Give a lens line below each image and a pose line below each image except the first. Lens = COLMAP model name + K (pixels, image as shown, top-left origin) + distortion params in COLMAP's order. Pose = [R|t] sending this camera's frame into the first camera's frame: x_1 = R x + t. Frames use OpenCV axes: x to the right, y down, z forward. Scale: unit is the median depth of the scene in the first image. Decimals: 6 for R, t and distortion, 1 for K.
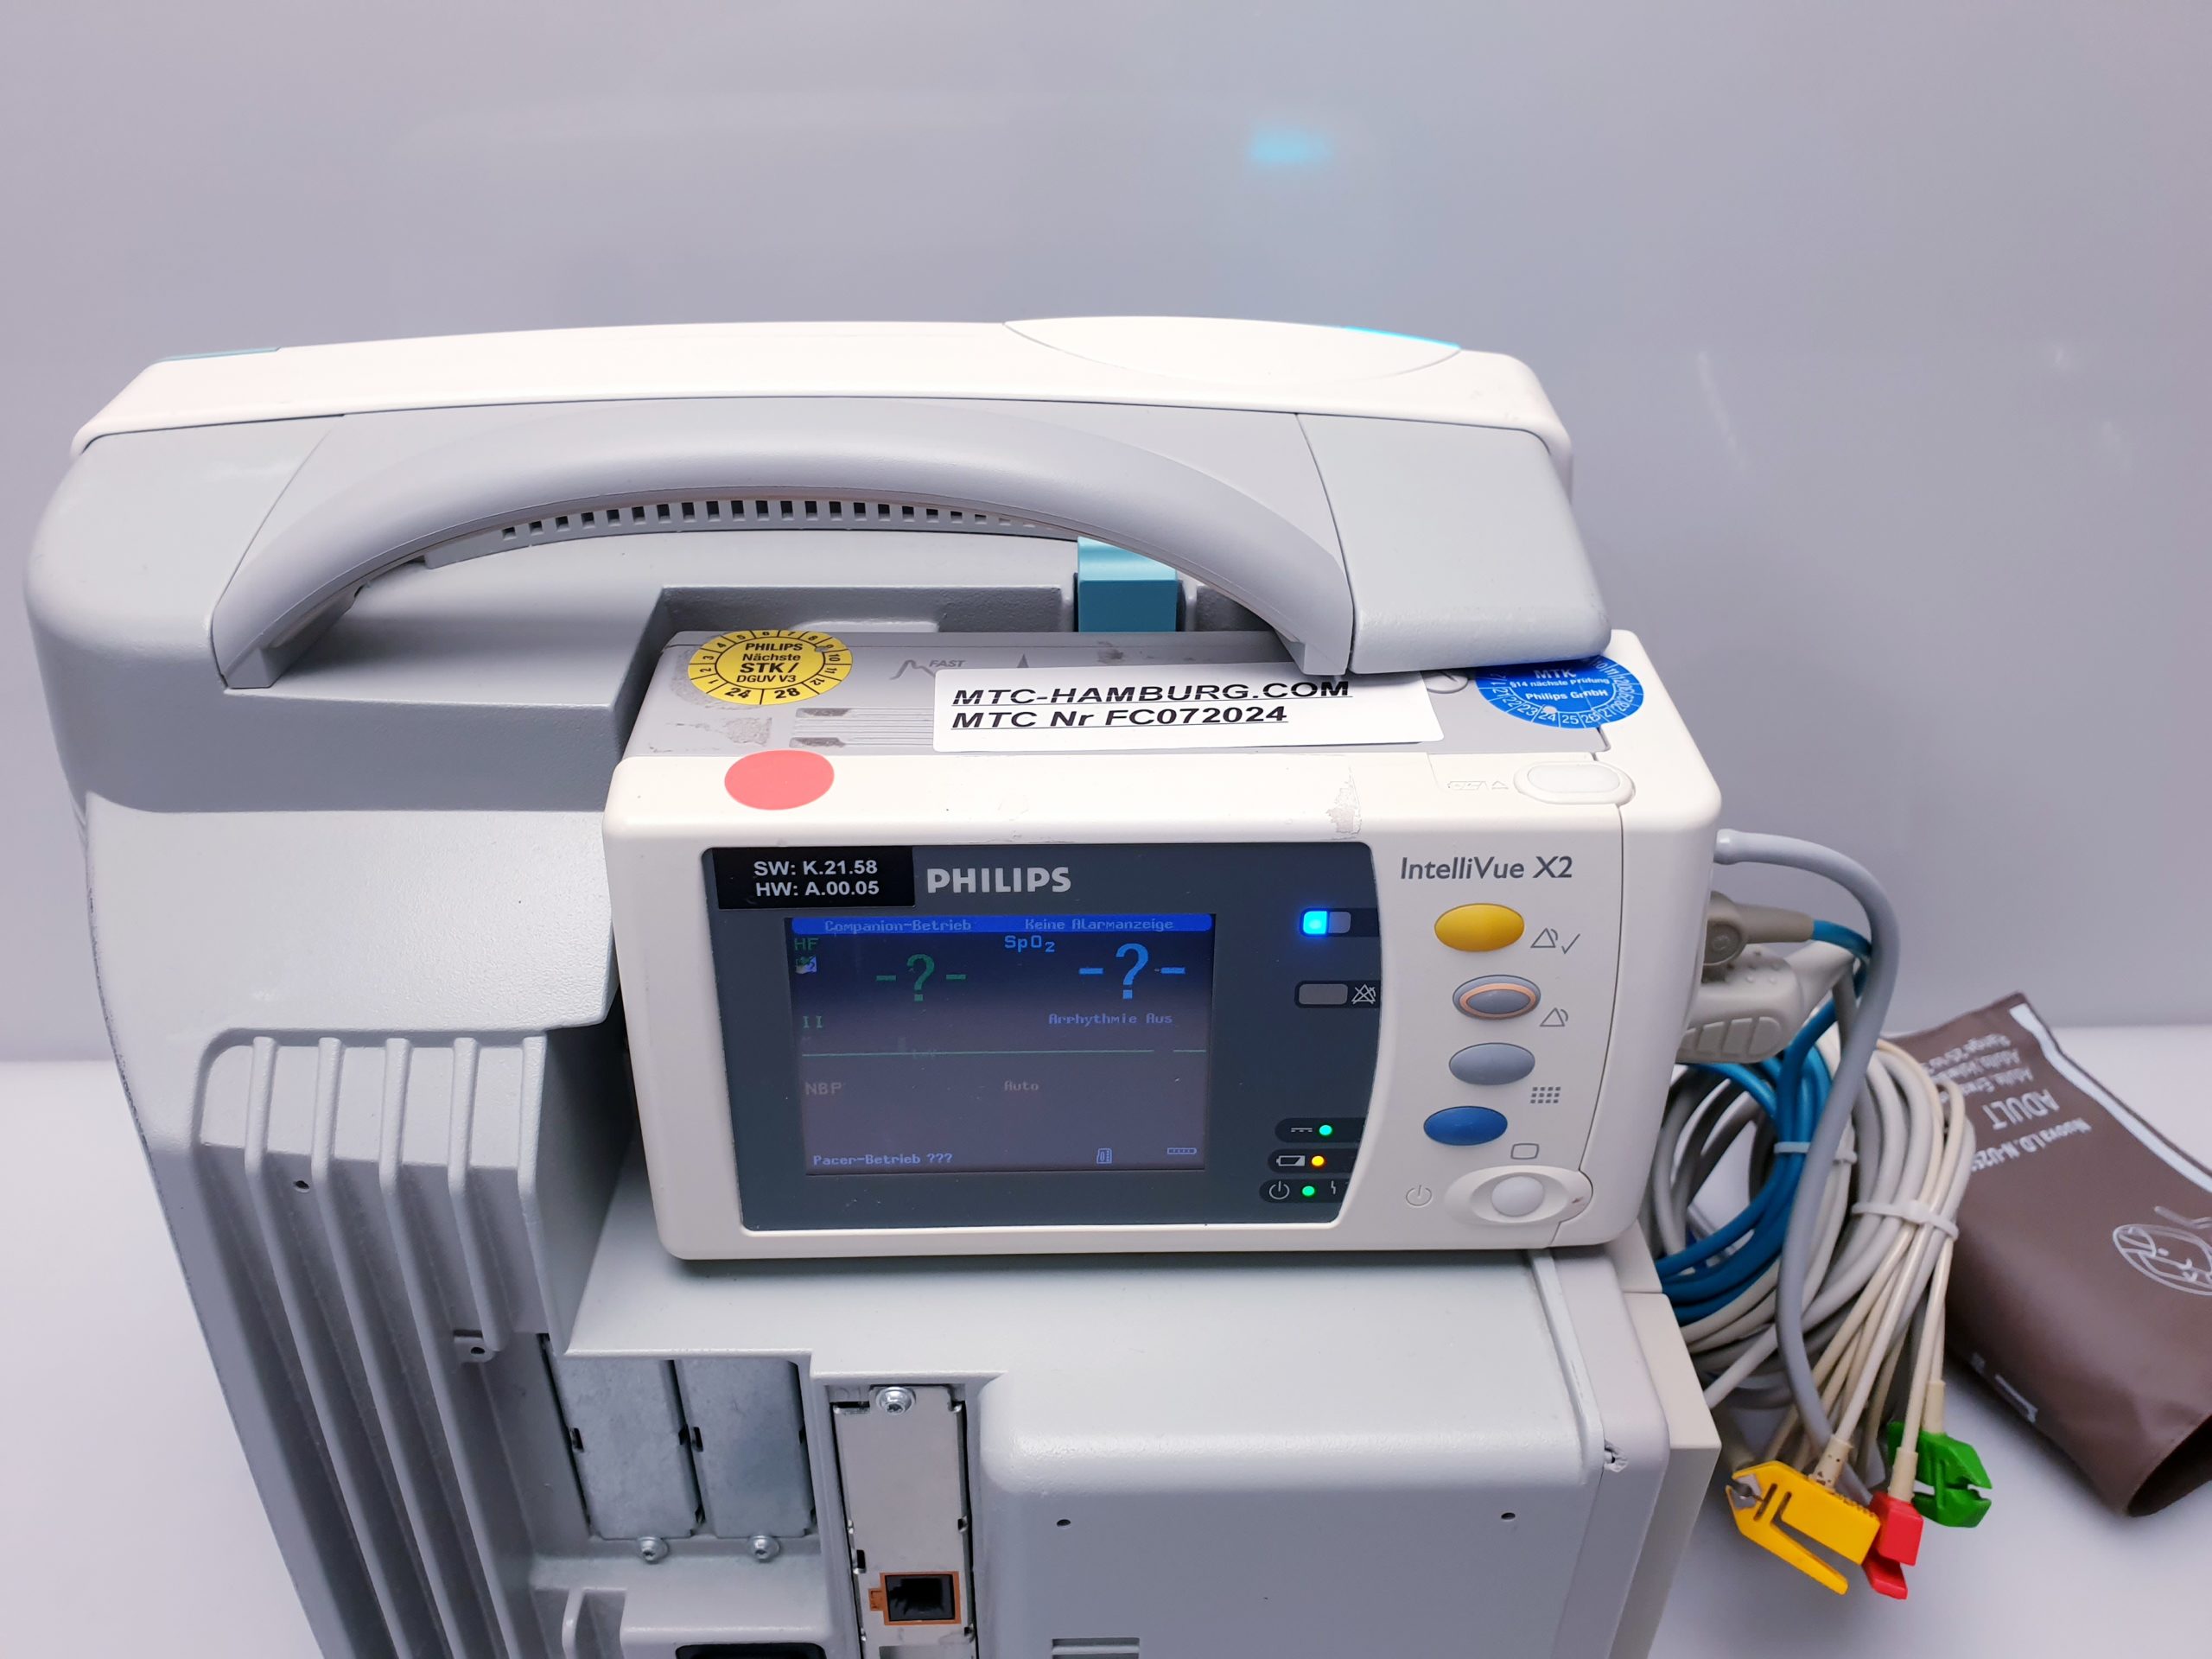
lens RADIAL K [[1690.5, 0, 1083.7], [0, 1690.5, 832.6], [0, 0, 1]] dist [0.121505, -0.302815]
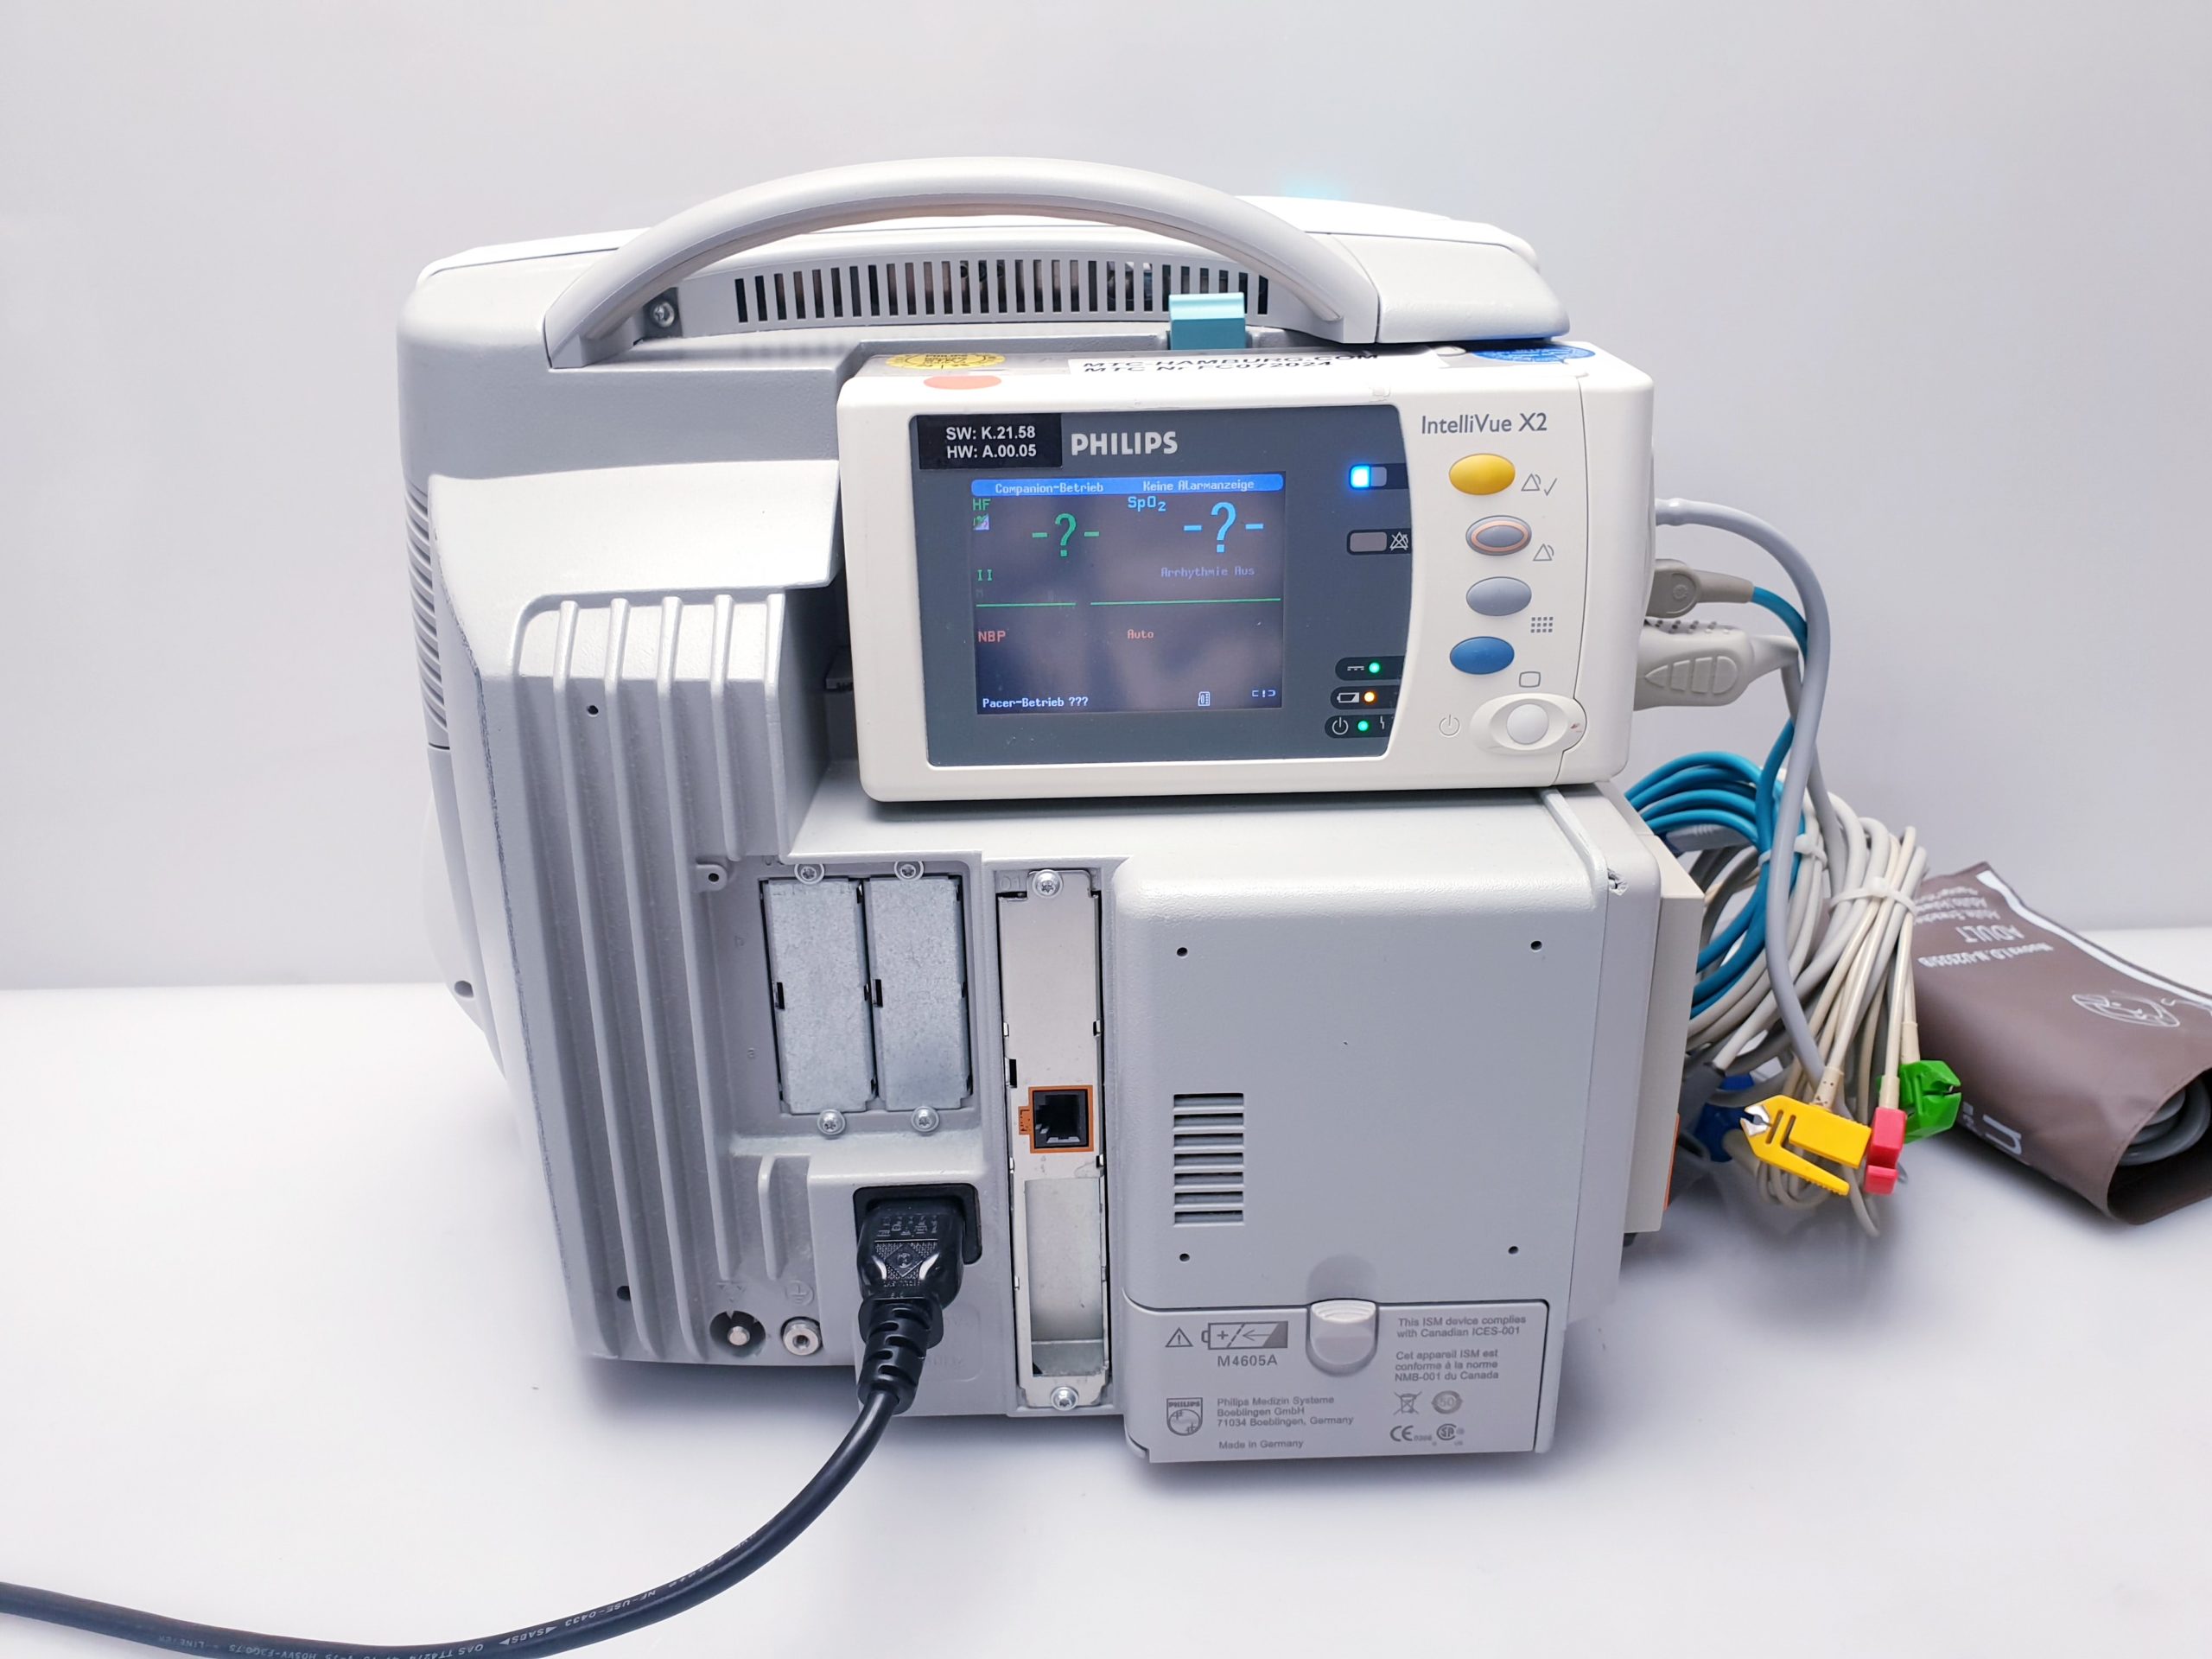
lens RADIAL K [[1677.6, 0, 1106.0], [0, 1677.6, 829.5], [0, 0, 1]] dist [0.198143, -0.581263]
pose [[0.999702, -0.021656, -0.011265, -0.051341], [0.018723, 0.976356, -0.215358, 0.569431], [0.015663, 0.215083, 0.976470, -0.238765]]
